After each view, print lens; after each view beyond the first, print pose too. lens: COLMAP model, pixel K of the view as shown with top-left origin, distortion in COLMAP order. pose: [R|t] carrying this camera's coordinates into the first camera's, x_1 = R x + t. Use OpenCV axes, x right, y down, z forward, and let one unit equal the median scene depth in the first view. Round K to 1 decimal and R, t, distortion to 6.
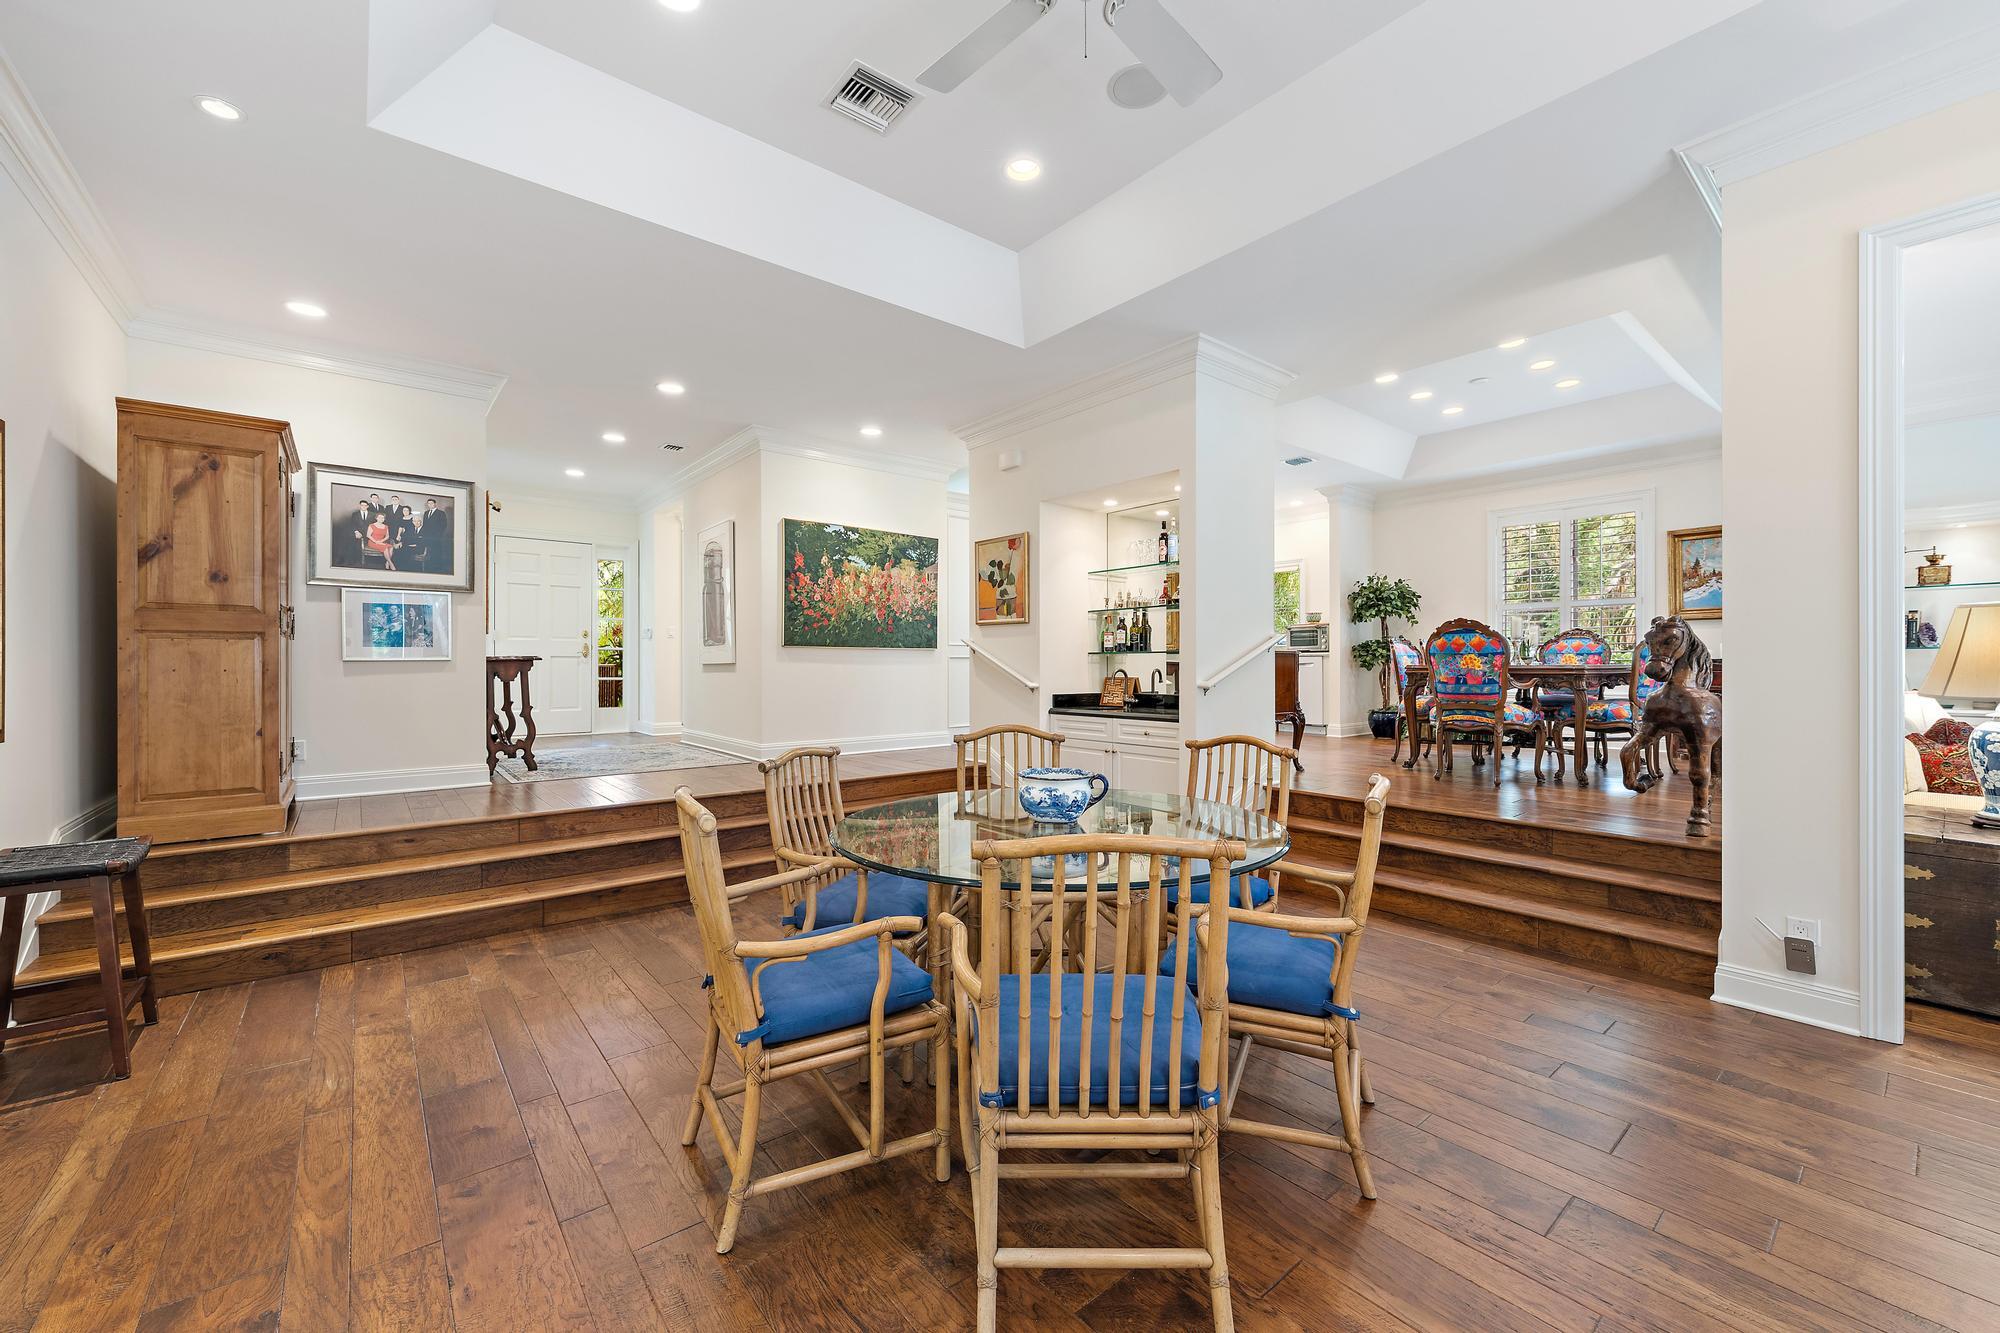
lens RADIAL K [[787.2, 0, 1013.8], [0, 787.2, 663.2], [0, 0, 1]] dist [-0.002112, 0.001578]
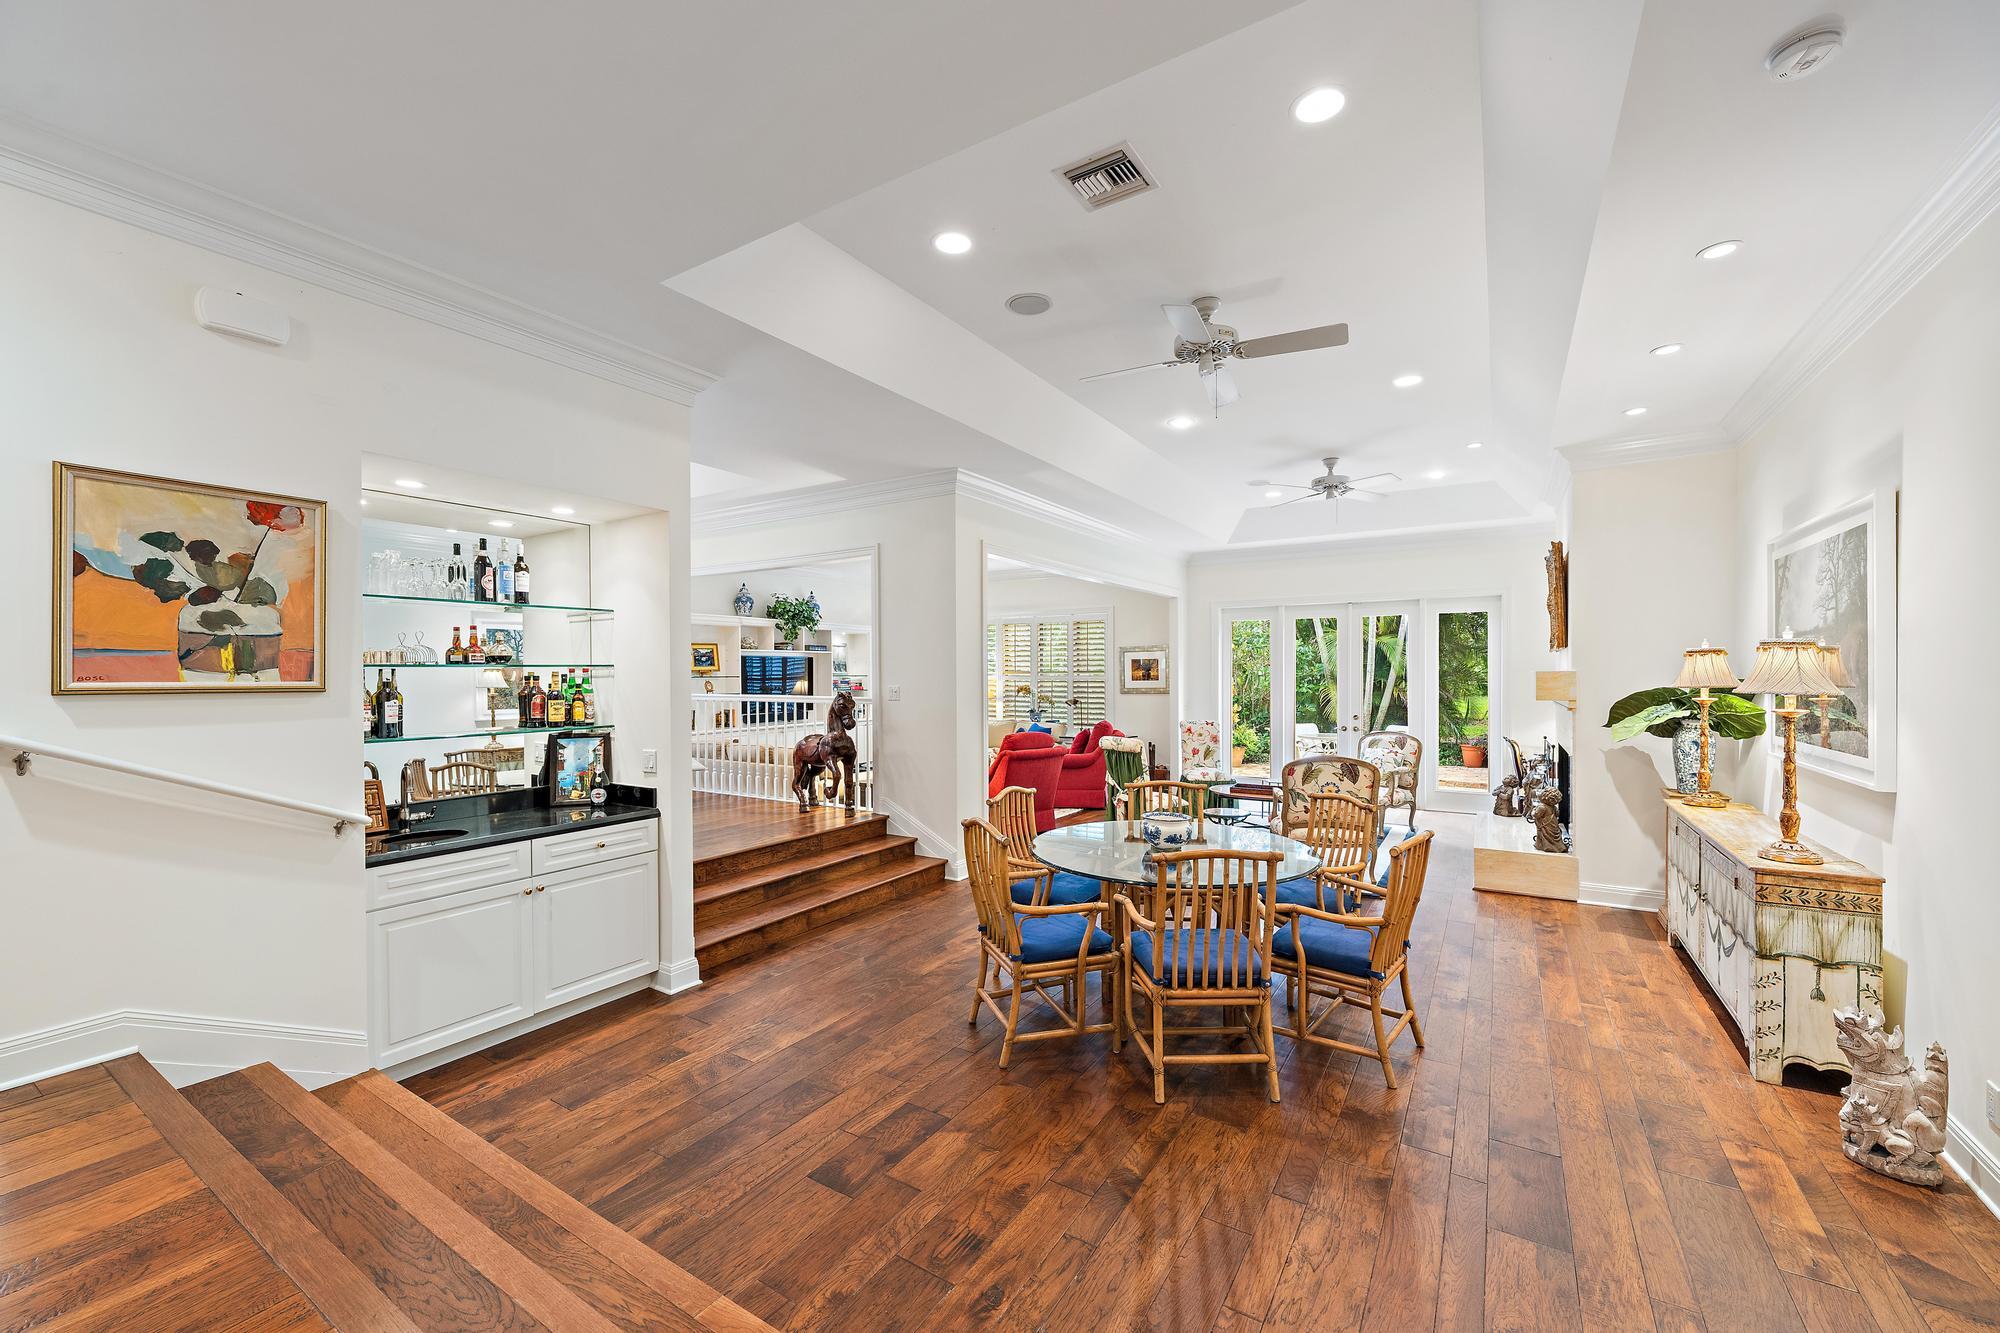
lens RADIAL K [[787.2, 0, 994.3], [0, 787.2, 673.4], [0, 0, 1]] dist [-0.002112, 0.001578]
pose [[-0.304967, 0.002154, 0.952360, -0.511433], [0.004305, 0.999990, -0.000883, -0.054678], [-0.952353, 0.003831, -0.304974, 0.690579]]
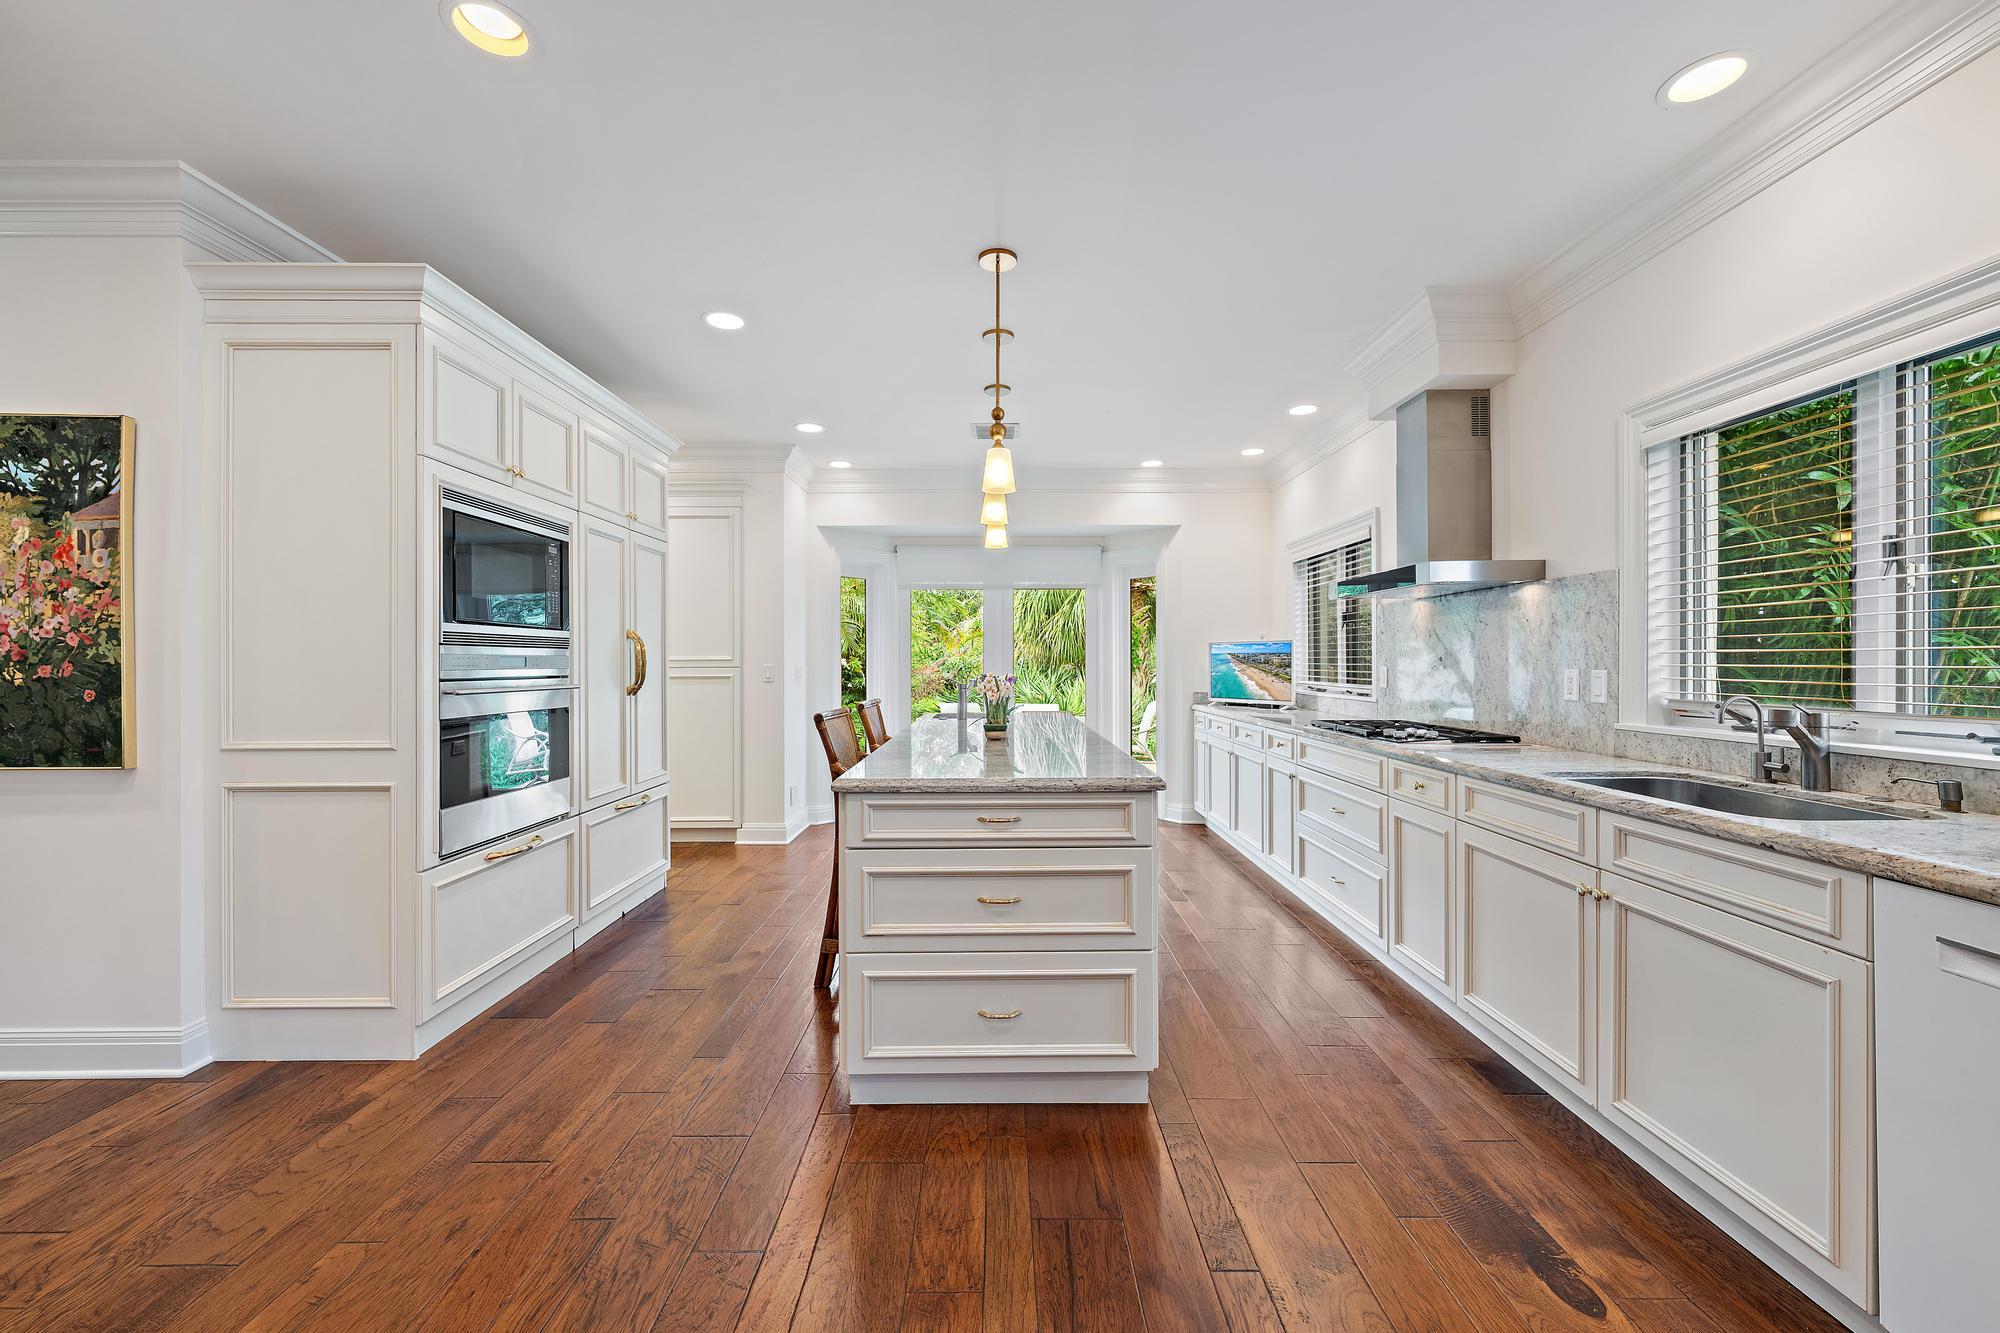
lens RADIAL K [[787.2, 0, 995.1], [0, 787.2, 662.2], [0, 0, 1]] dist [-0.002112, 0.001578]
pose [[0.768577, -0.000315, -0.639758, 0.434331], [0.001328, 0.999999, 0.001103, -0.070138], [0.639756, -0.001697, 0.768576, 1.143782]]
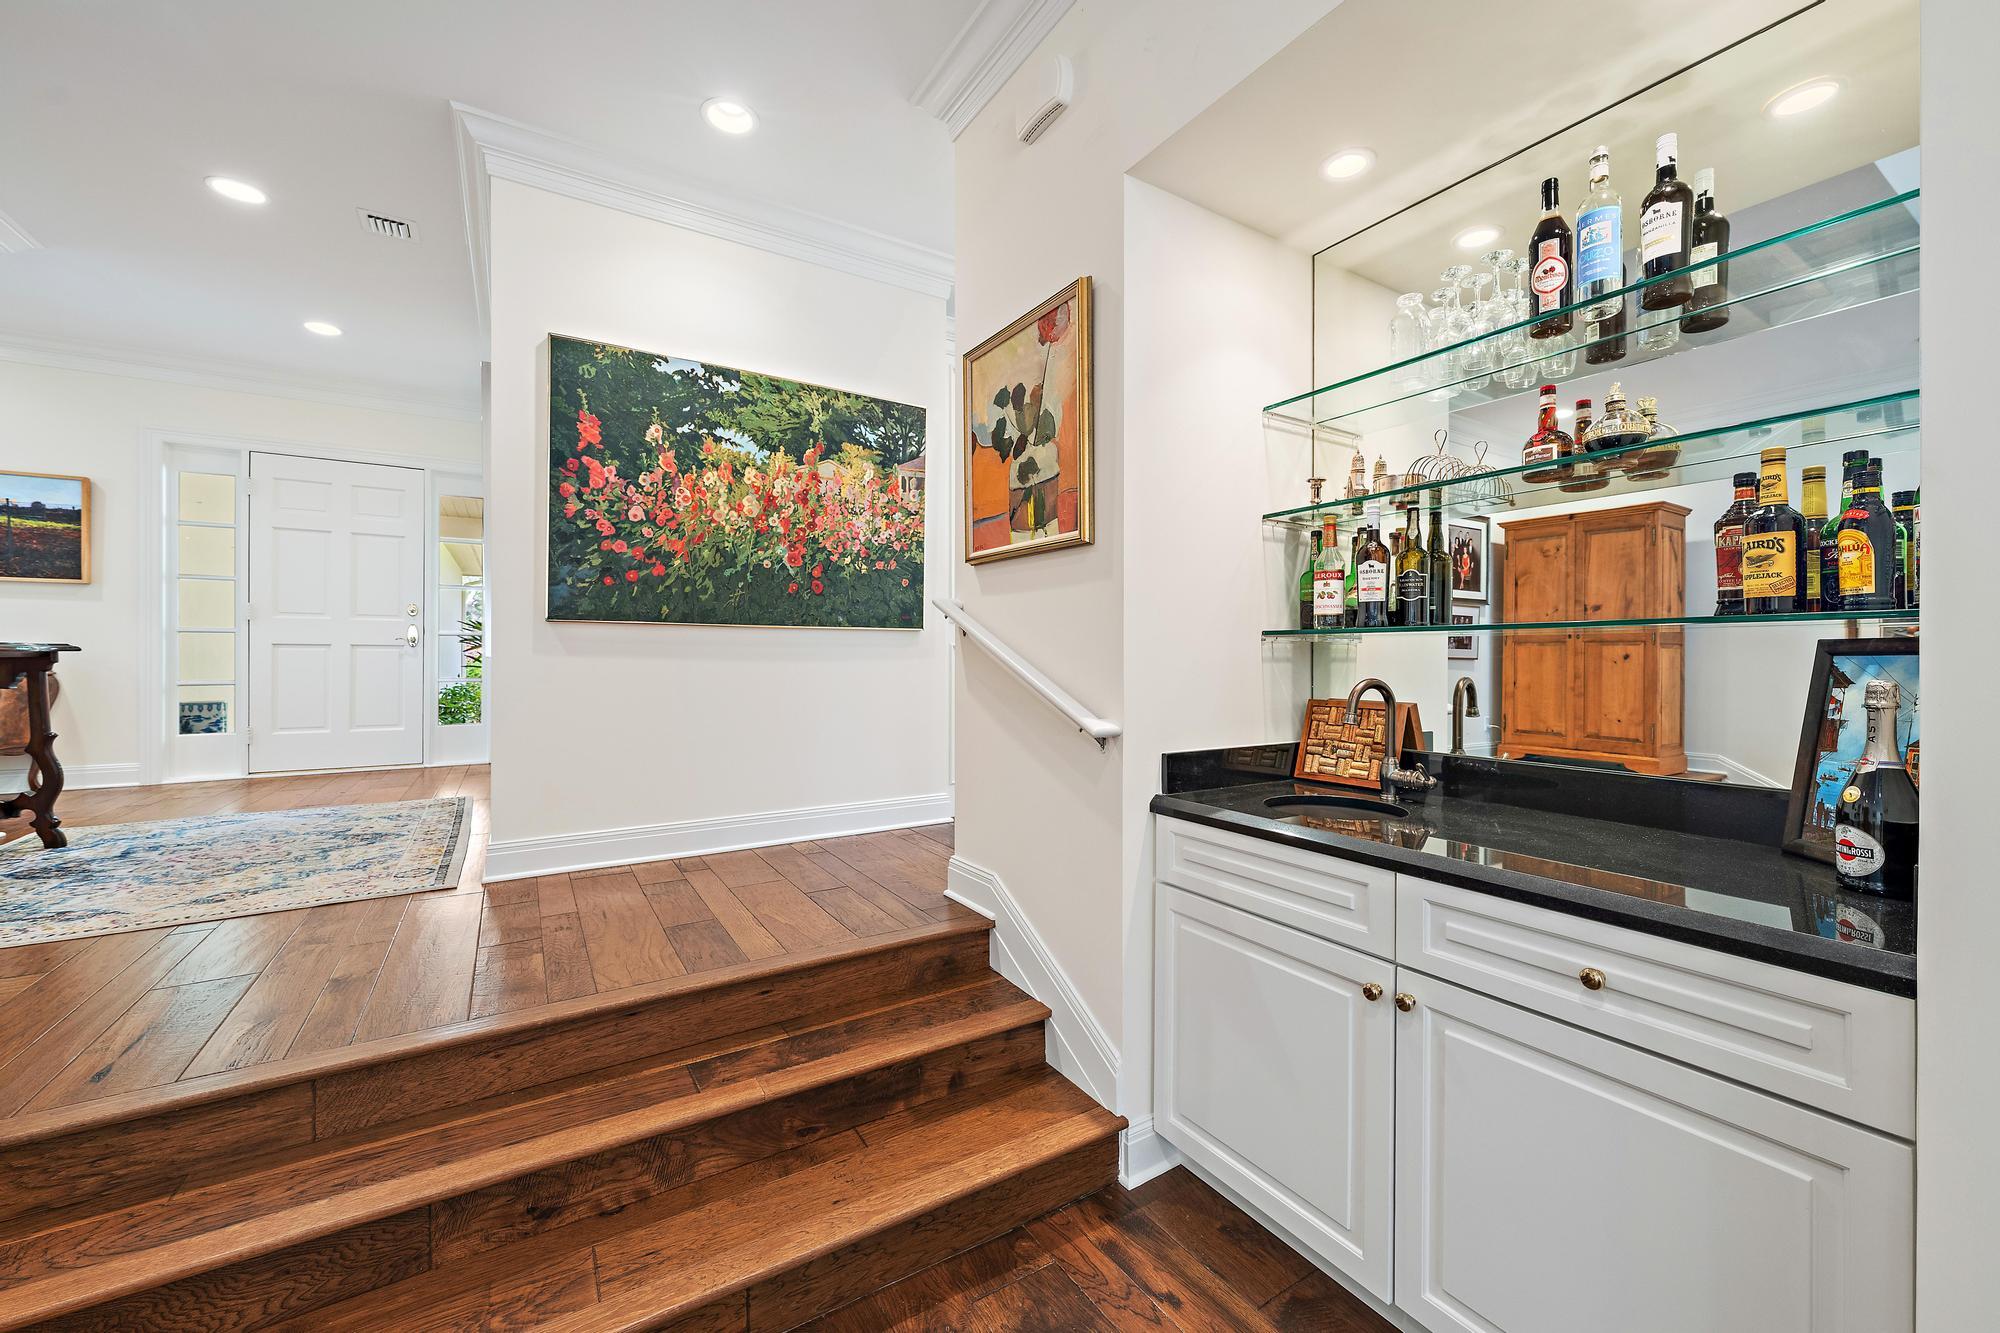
lens RADIAL K [[787.2, 0, 1012.1], [0, 787.2, 655.4], [0, 0, 1]] dist [-0.002112, 0.001578]
pose [[0.991742, 0.001082, -0.128245, 0.026033], [-0.000955, 0.999999, 0.001056, -0.002519], [0.128246, -0.000924, 0.991742, 0.597382]]
